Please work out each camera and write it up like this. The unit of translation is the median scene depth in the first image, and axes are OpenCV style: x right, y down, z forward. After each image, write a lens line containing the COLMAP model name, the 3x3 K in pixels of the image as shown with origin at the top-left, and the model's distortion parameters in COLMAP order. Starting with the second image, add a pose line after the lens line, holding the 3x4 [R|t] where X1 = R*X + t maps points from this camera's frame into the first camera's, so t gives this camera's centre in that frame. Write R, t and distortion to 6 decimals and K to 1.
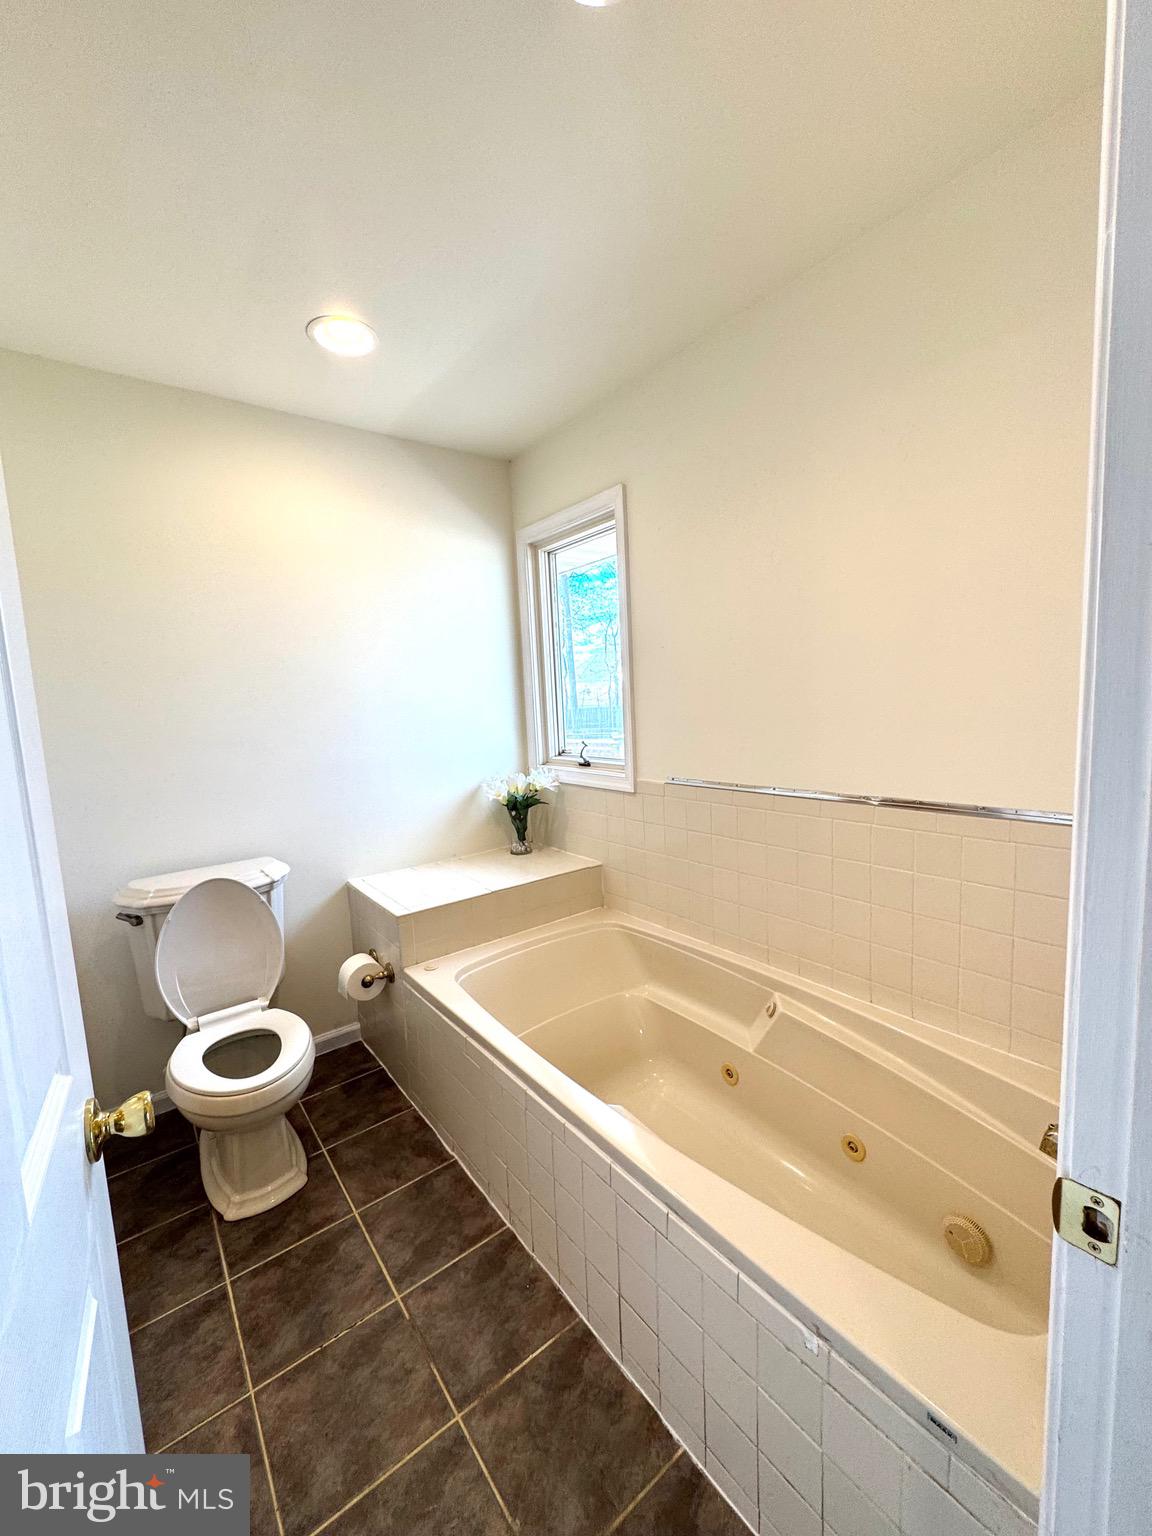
lens RADIAL K [[611.9, 0, 575.8], [0, 611.9, 767.3], [0, 0, 1]] dist [-0.003884, 0.000823]
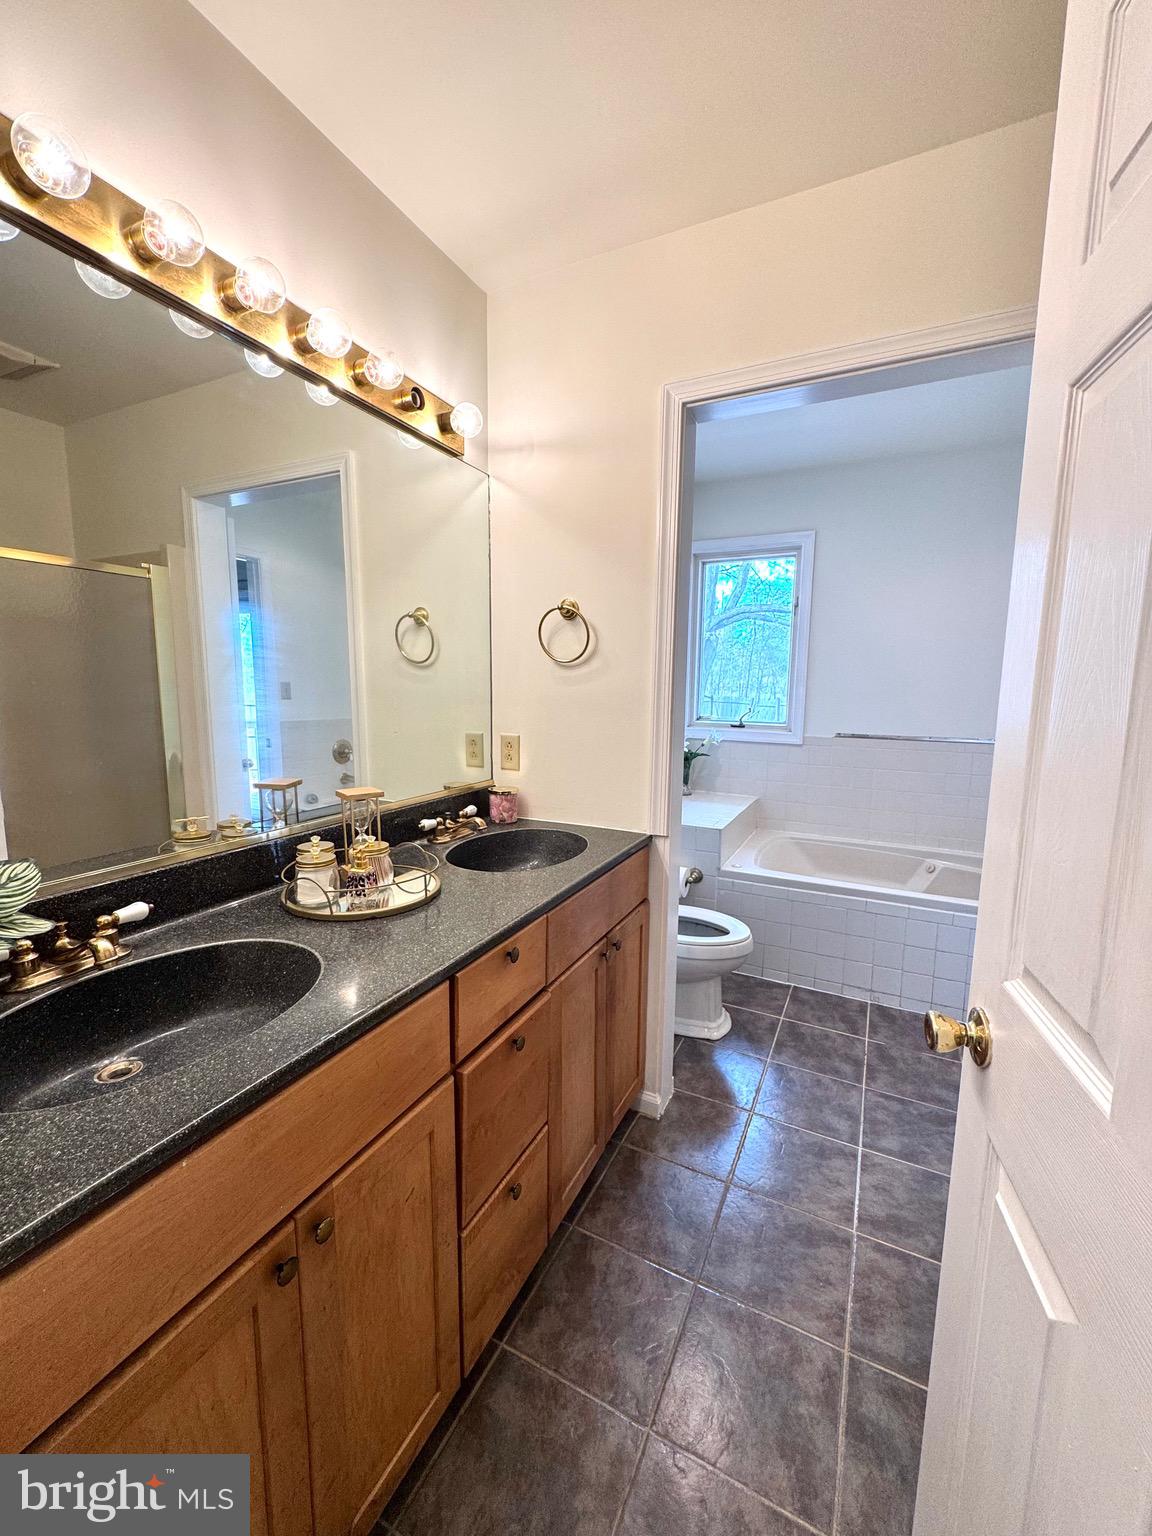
lens RADIAL K [[611.9, 0, 574.8], [0, 611.9, 767.5], [0, 0, 1]] dist [-0.003884, 0.000823]
pose [[0.899282, -0.004220, 0.437348, -1.125509], [0.000706, 0.999966, 0.008199, 0.094572], [-0.437368, -0.007064, 0.899255, -0.069036]]
